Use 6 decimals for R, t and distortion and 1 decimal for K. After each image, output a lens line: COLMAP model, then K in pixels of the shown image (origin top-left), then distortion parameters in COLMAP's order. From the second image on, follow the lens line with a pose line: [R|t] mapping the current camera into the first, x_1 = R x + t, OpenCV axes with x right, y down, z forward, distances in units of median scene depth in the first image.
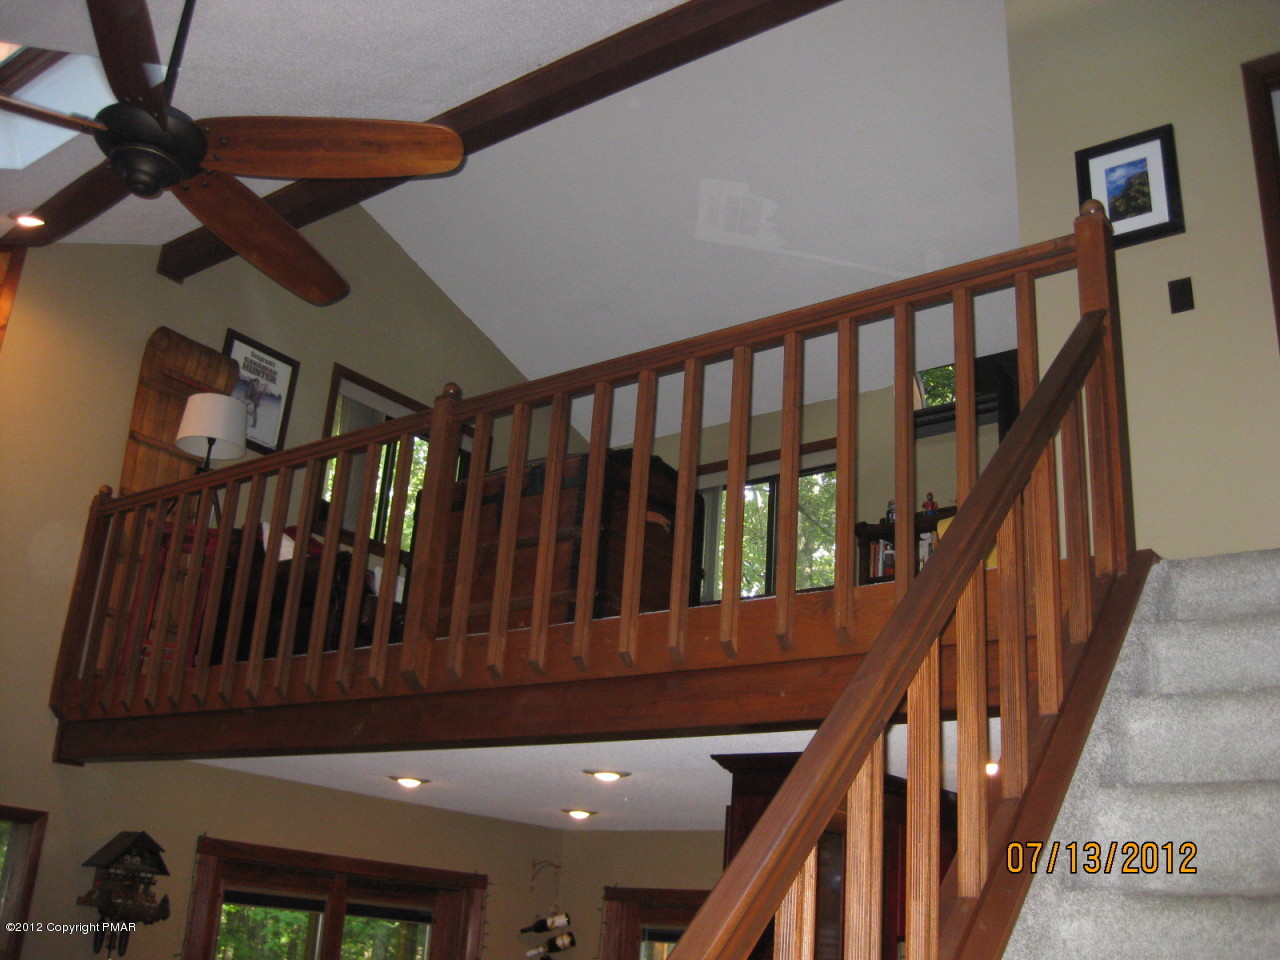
lens RADIAL K [[1316.0, 0, 641.3], [0, 1316.0, 474.9], [0, 0, 1]] dist [-0.119105, 0.009685]
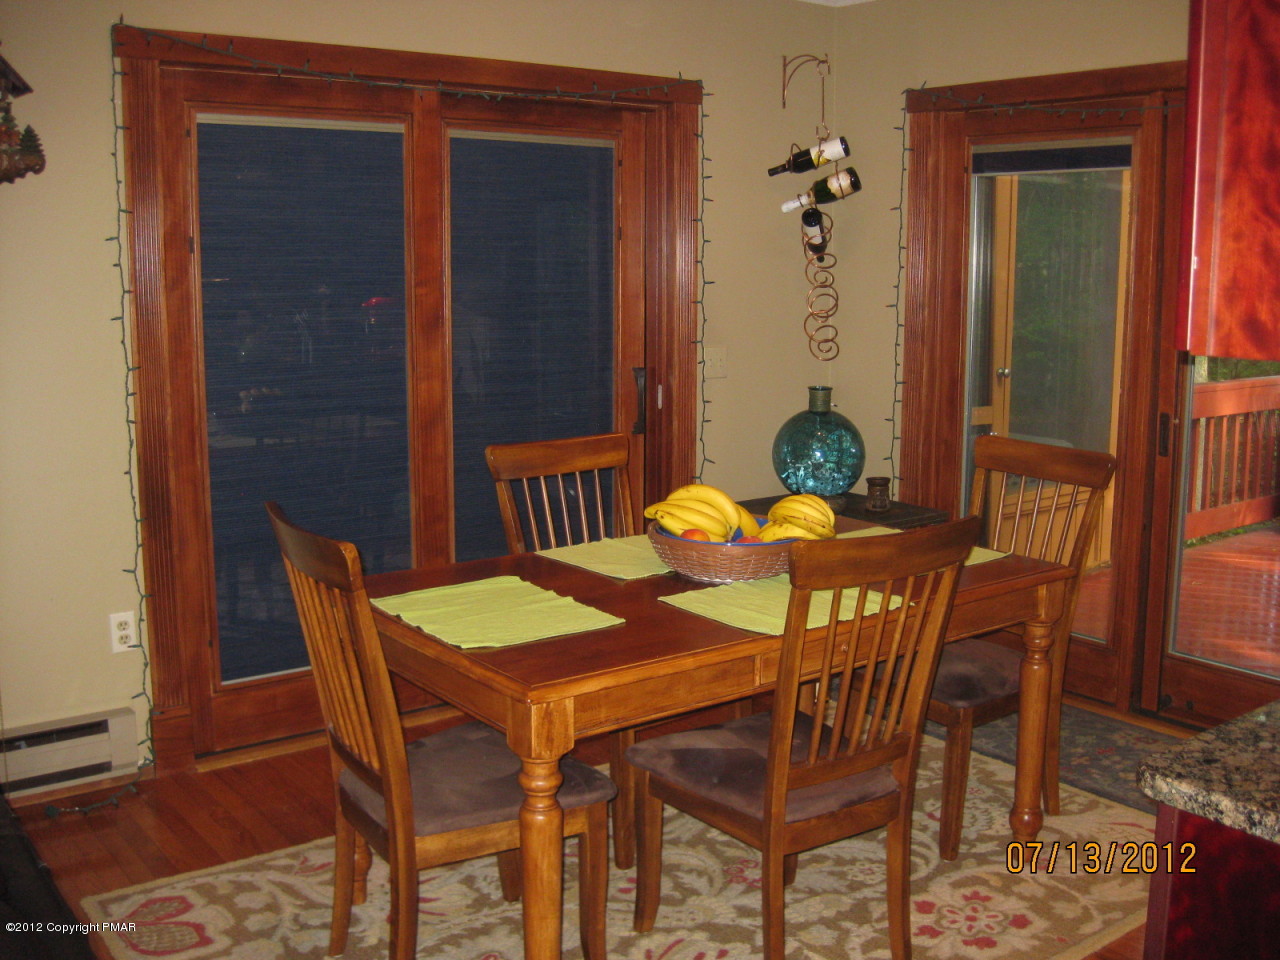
lens RADIAL K [[1316.0, 0, 641.3], [0, 1316.0, 474.9], [0, 0, 1]] dist [-0.119105, 0.009685]
pose [[0.963302, -0.019088, -0.267739, 0.010555], [0.145877, 0.874534, 0.462504, 0.184208], [0.225318, -0.484588, 0.845225, 0.400270]]
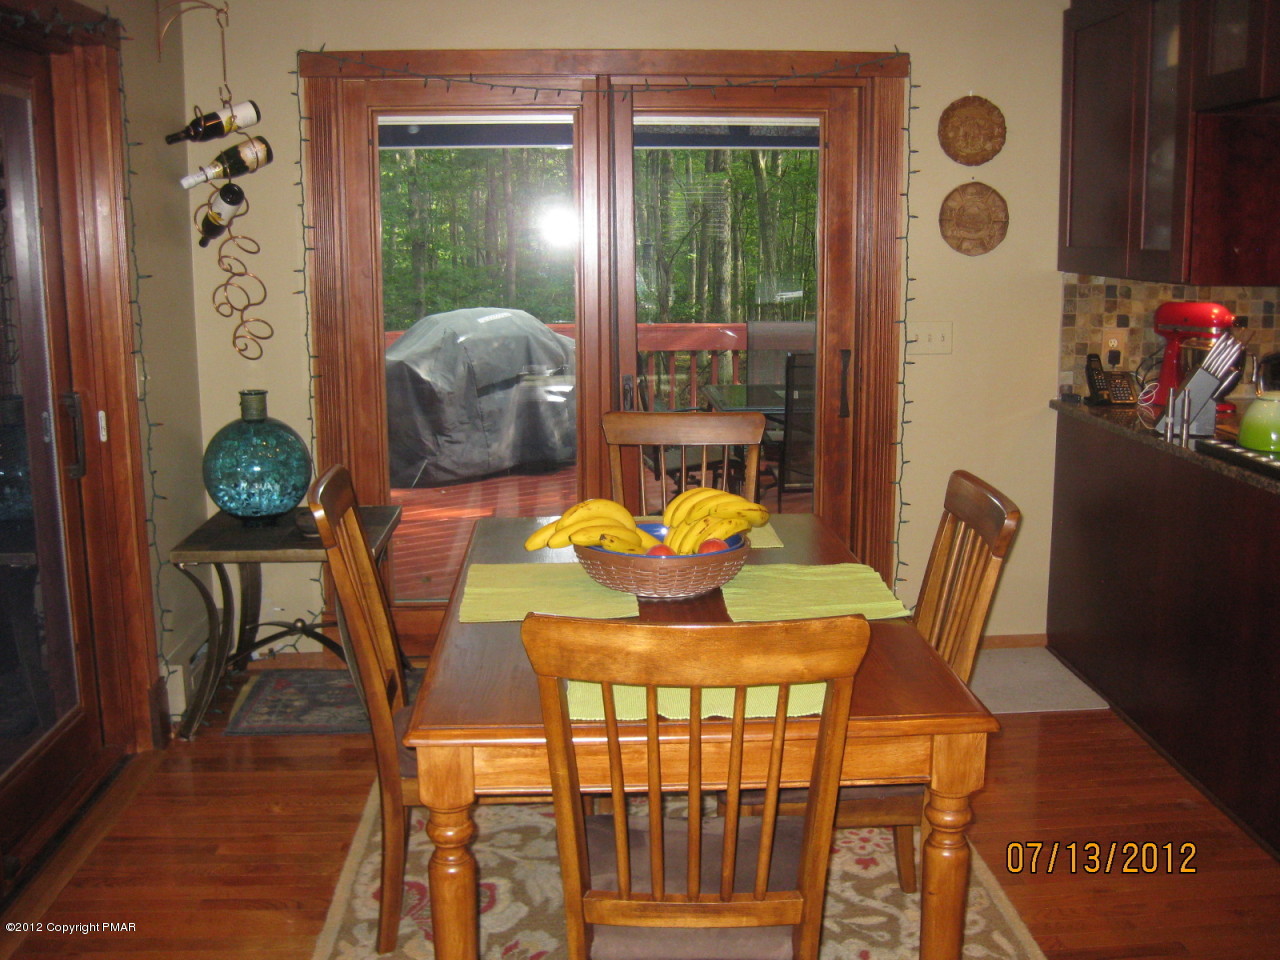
lens RADIAL K [[1323.7, 0, 668.8], [0, 1323.7, 476.6], [0, 0, 1]] dist [-0.181088, 0.151226]
pose [[0.741046, -0.187055, 0.644873, -0.292858], [-0.180488, 0.869573, 0.459637, 0.204623], [-0.646741, -0.457004, 0.610633, 0.516275]]
